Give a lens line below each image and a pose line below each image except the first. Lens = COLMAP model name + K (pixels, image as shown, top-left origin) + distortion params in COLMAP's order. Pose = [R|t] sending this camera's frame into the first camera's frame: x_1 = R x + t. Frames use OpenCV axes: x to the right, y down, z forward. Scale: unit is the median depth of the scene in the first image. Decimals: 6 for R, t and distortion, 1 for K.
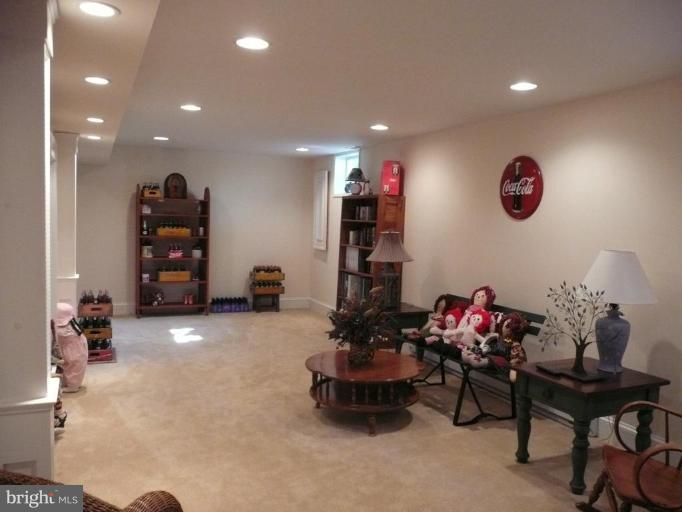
lens RADIAL K [[572.3, 0, 348.7], [0, 572.3, 253.7], [0, 0, 1]] dist [-0.033503, 0.045603]
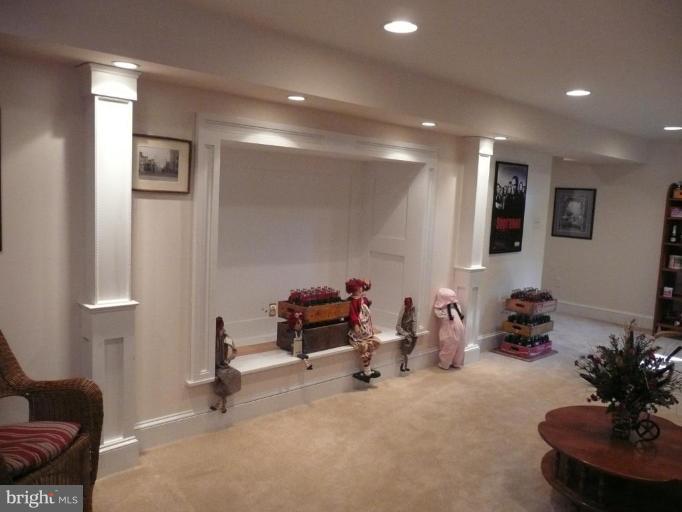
lens RADIAL K [[572.3, 0, 348.7], [0, 572.3, 253.7], [0, 0, 1]] dist [-0.033503, 0.045603]
pose [[0.338446, 0.081247, -0.937472, 0.404105], [-0.096393, 0.994018, 0.051348, -0.017650], [0.936036, 0.072987, 0.344253, 0.351036]]
